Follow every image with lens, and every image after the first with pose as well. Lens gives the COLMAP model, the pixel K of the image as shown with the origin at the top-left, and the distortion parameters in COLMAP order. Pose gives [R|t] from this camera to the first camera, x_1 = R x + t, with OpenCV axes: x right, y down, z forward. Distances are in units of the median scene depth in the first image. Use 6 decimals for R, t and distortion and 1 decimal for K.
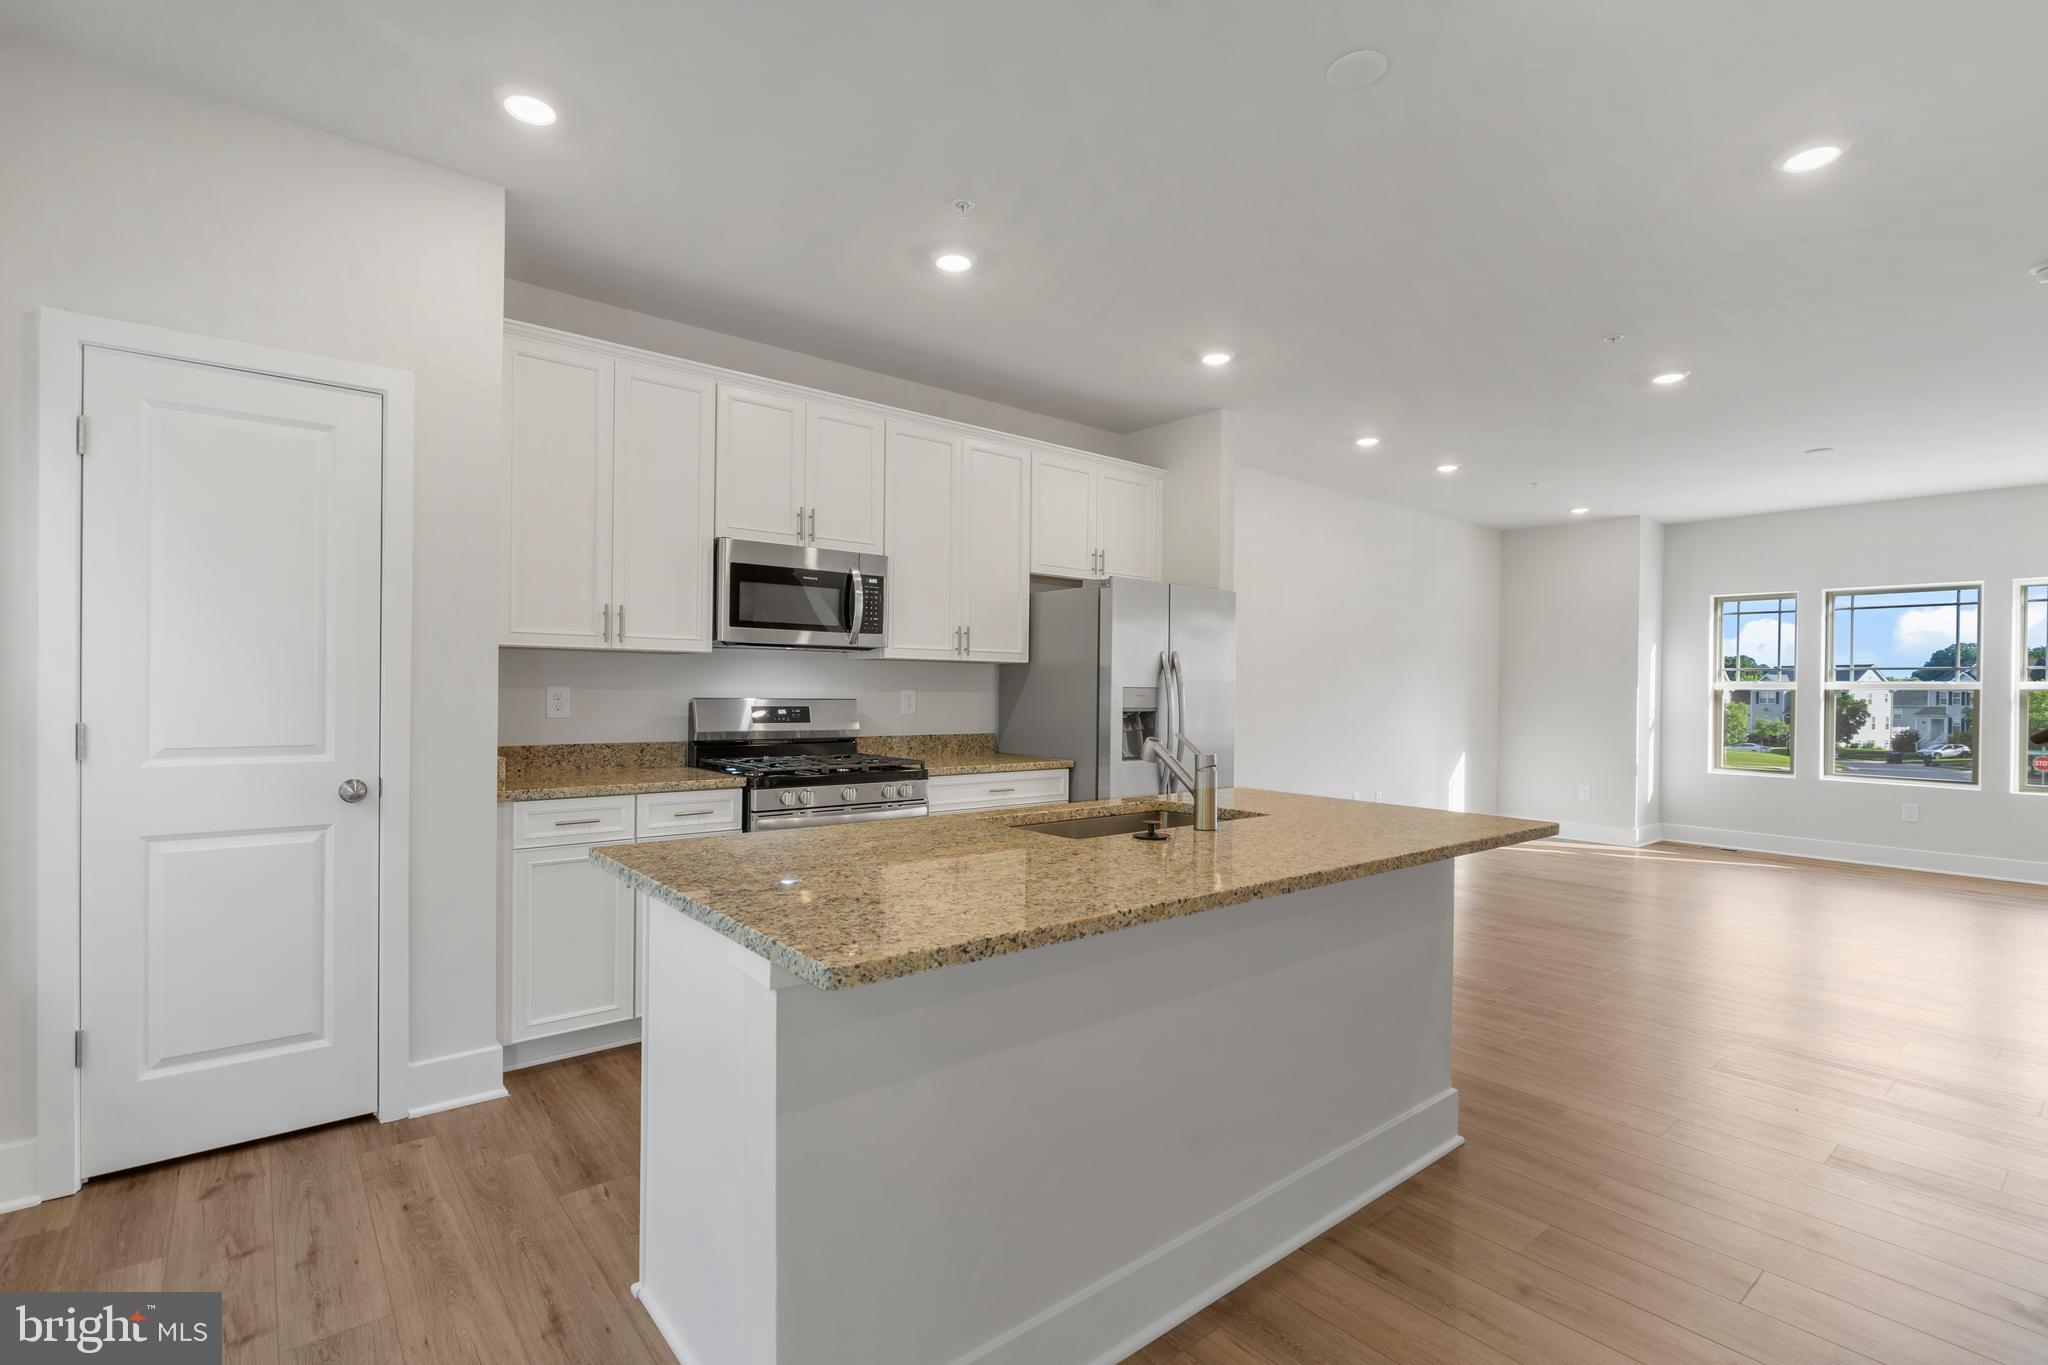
lens RADIAL K [[935.5, 0, 1017.1], [0, 935.5, 698.4], [0, 0, 1]] dist [-0.002459, 0.001535]
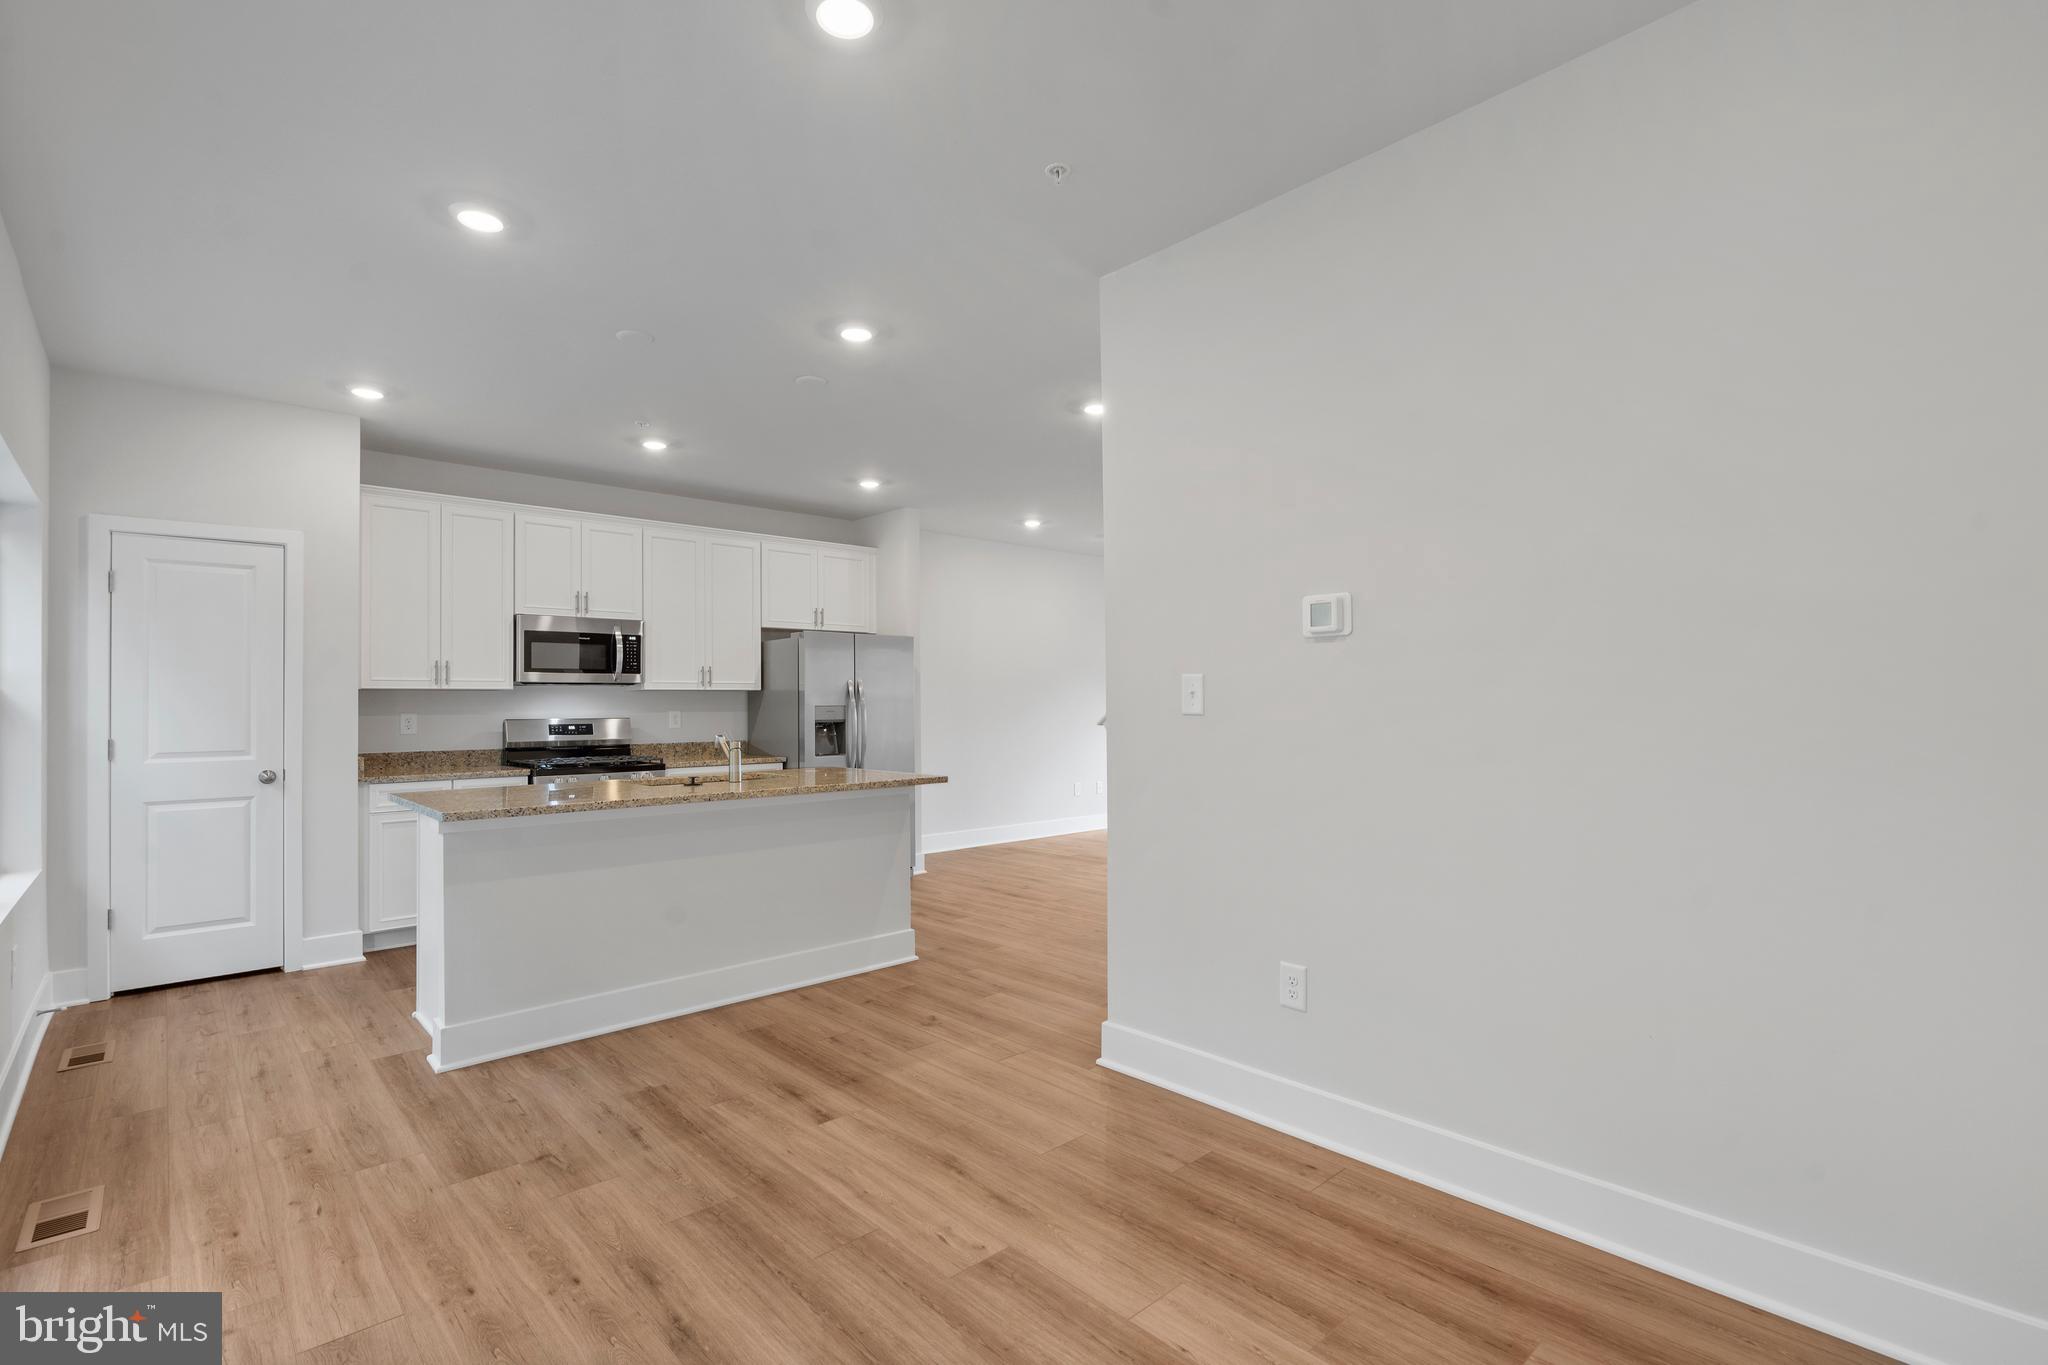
lens RADIAL K [[935.5, 0, 1015.8], [0, 935.5, 697.3], [0, 0, 1]] dist [-0.002459, 0.001535]
pose [[0.998416, -0.020385, 0.052444, 0.479296], [0.021402, 0.999592, -0.018901, 0.011908], [-0.052037, 0.019994, 0.998445, -0.657034]]
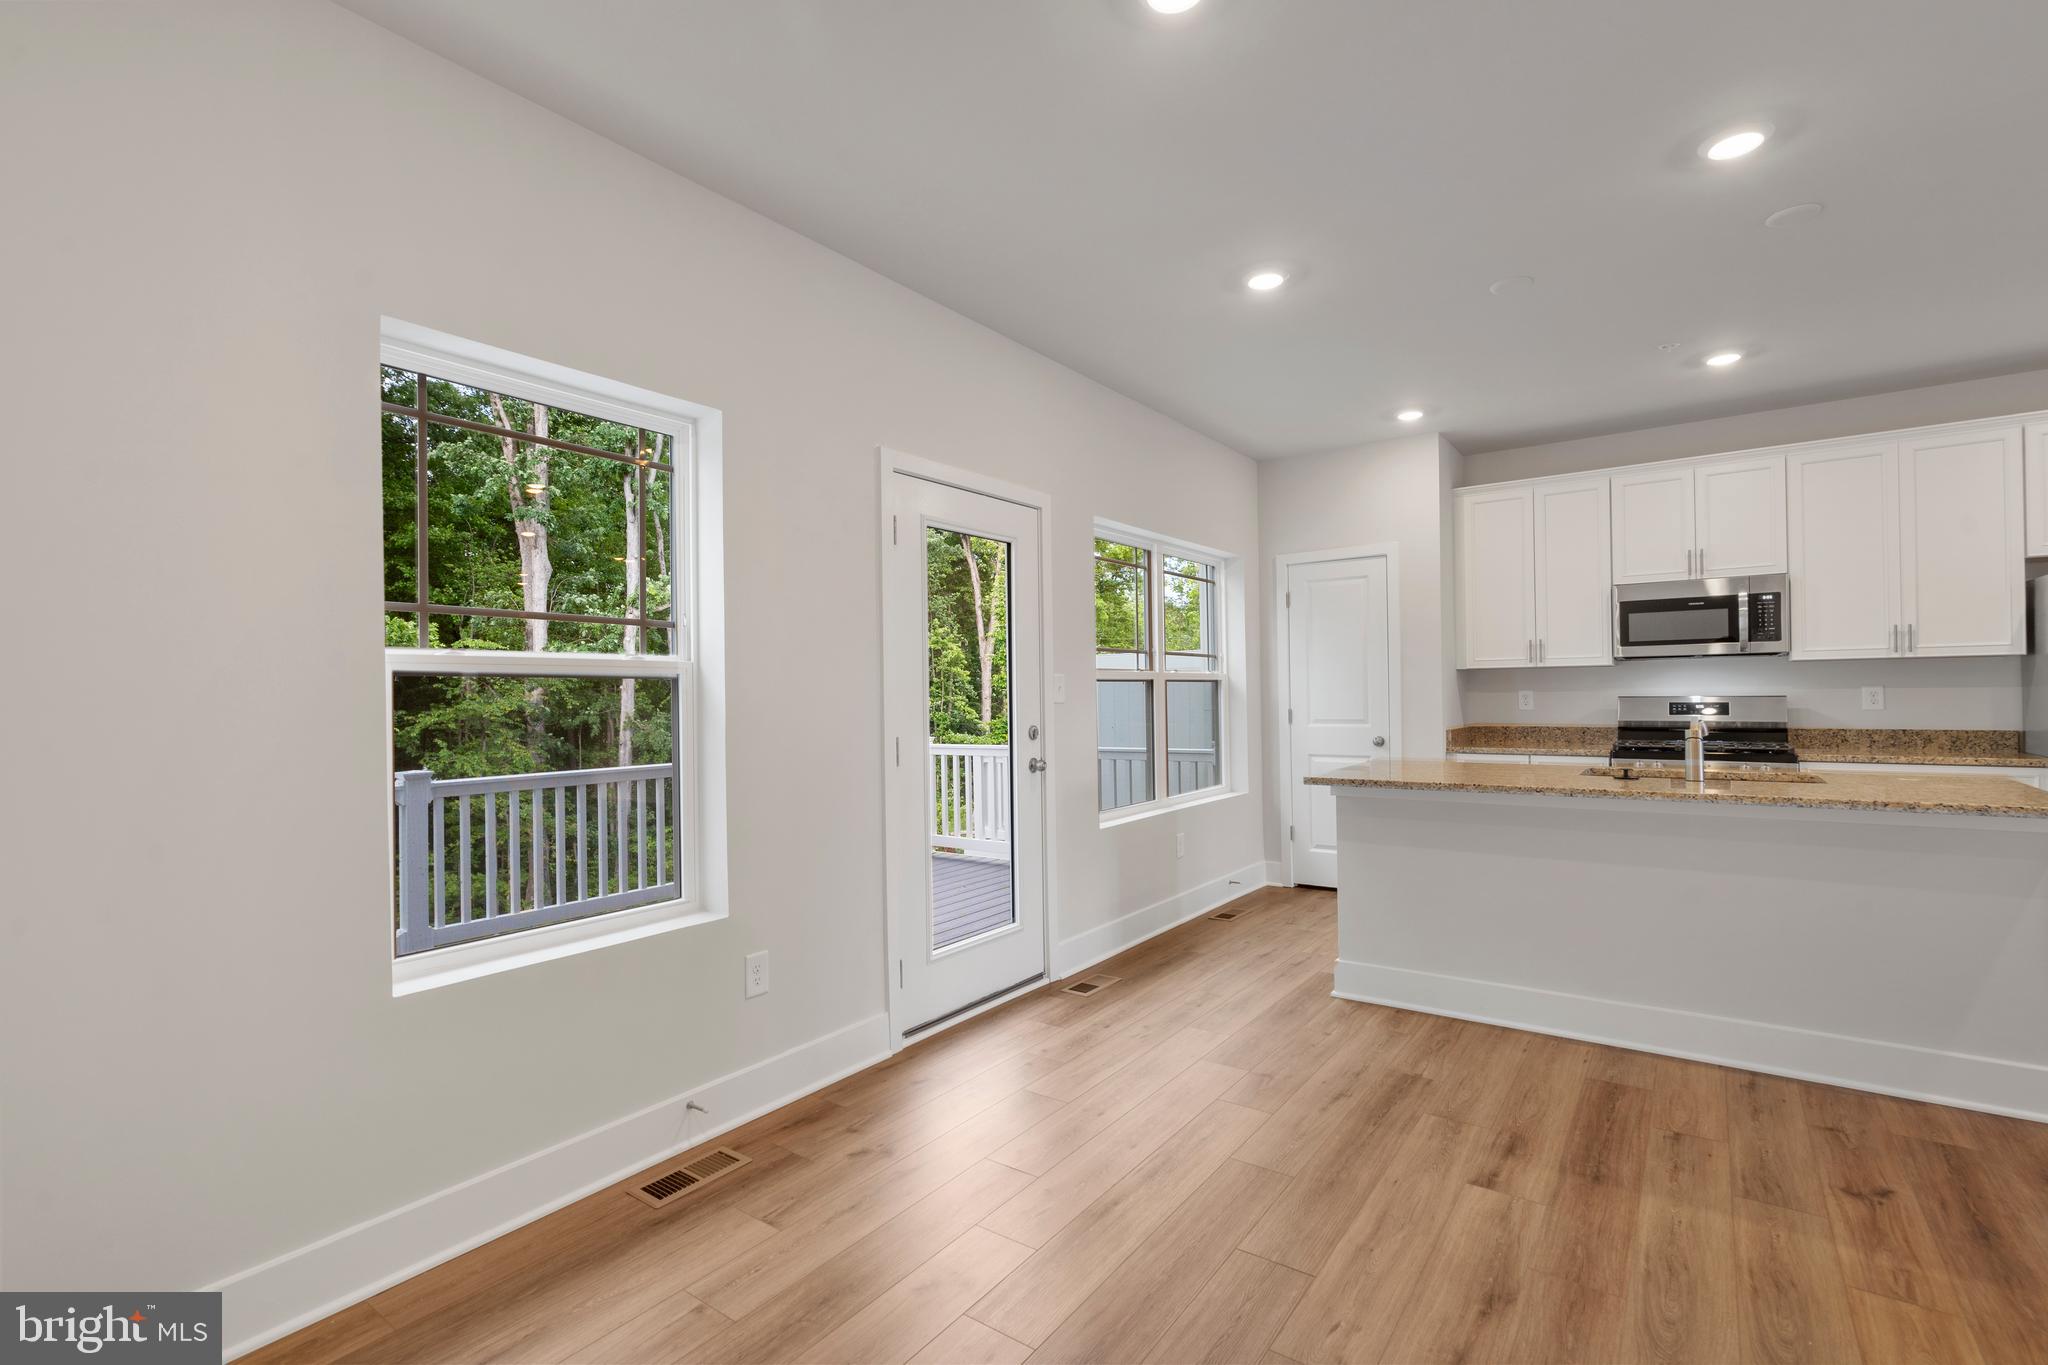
lens RADIAL K [[935.5, 0, 1010.9], [0, 935.5, 674.0], [0, 0, 1]] dist [-0.002459, 0.001535]
pose [[0.241597, -0.035651, -0.969721, 0.985900], [0.005606, 0.999359, -0.035344, 0.012770], [0.970360, 0.003103, 0.241642, -0.290696]]
